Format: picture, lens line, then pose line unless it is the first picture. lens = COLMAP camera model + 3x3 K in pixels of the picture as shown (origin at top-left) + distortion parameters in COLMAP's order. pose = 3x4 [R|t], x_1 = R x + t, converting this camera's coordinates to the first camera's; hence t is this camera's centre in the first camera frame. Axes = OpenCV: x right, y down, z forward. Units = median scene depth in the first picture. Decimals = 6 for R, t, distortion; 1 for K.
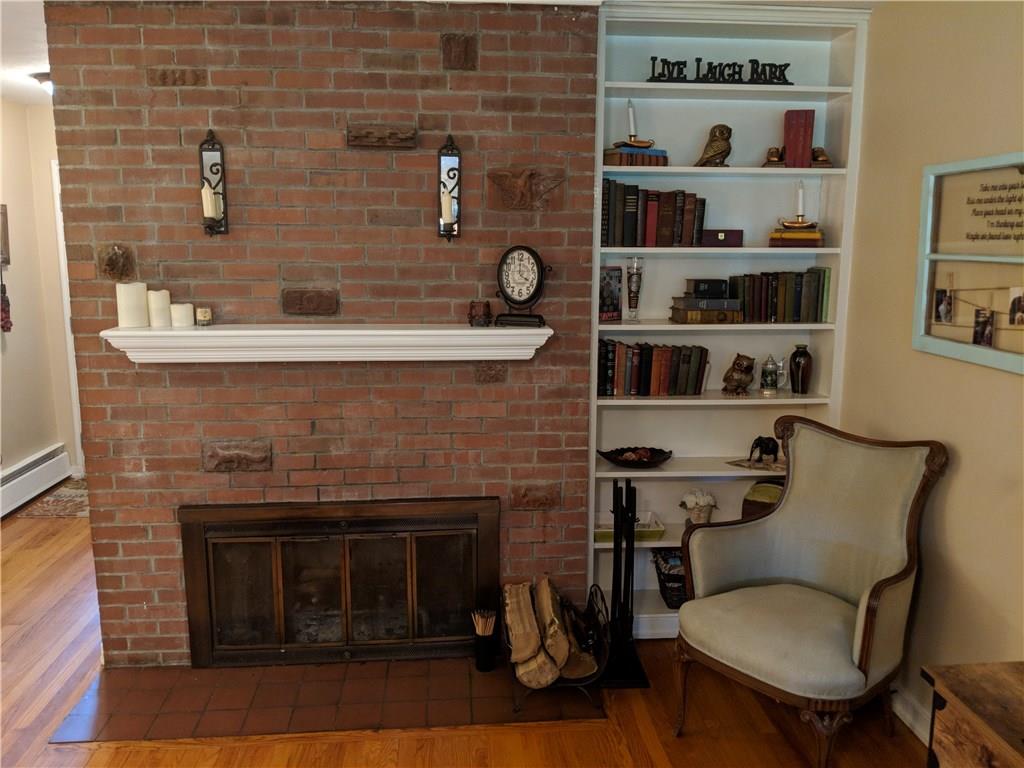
lens RADIAL K [[813.5, 0, 513.7], [0, 813.5, 387.3], [0, 0, 1]] dist [0.017593, -0.047870]
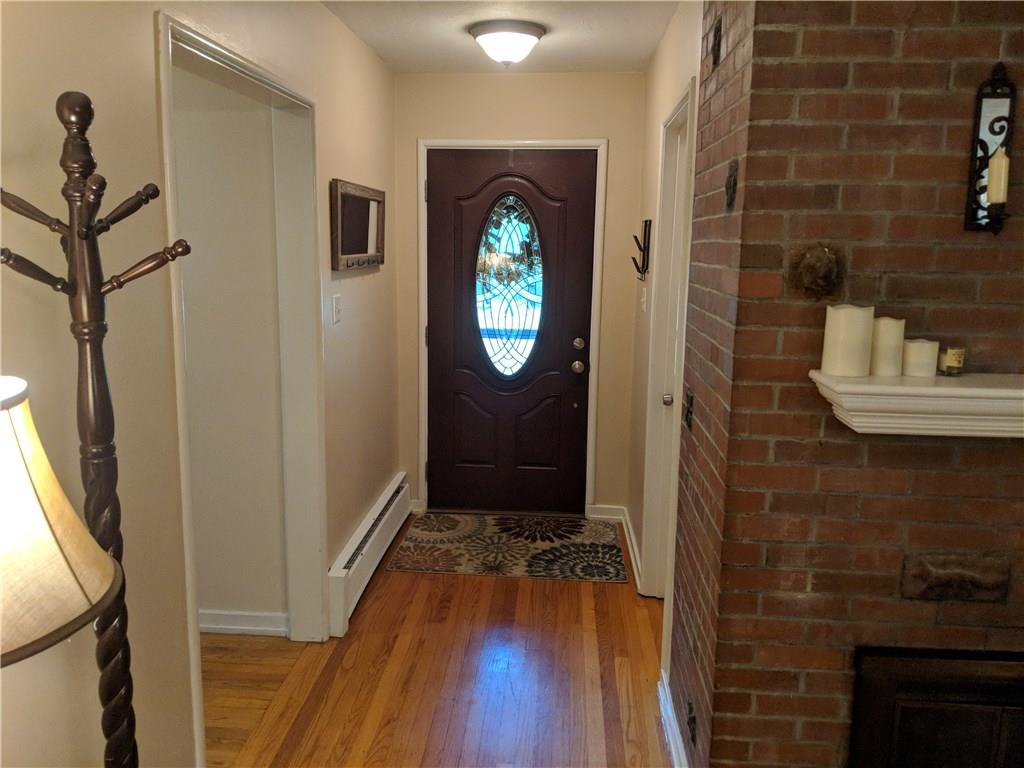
lens RADIAL K [[813.5, 0, 514.8], [0, 813.5, 380.0], [0, 0, 1]] dist [0.017593, -0.047870]
pose [[0.988778, 0.038219, -0.144418, -0.620114], [-0.039551, 0.999197, -0.006366, -0.054926], [0.144059, 0.012006, 0.989496, 0.328950]]
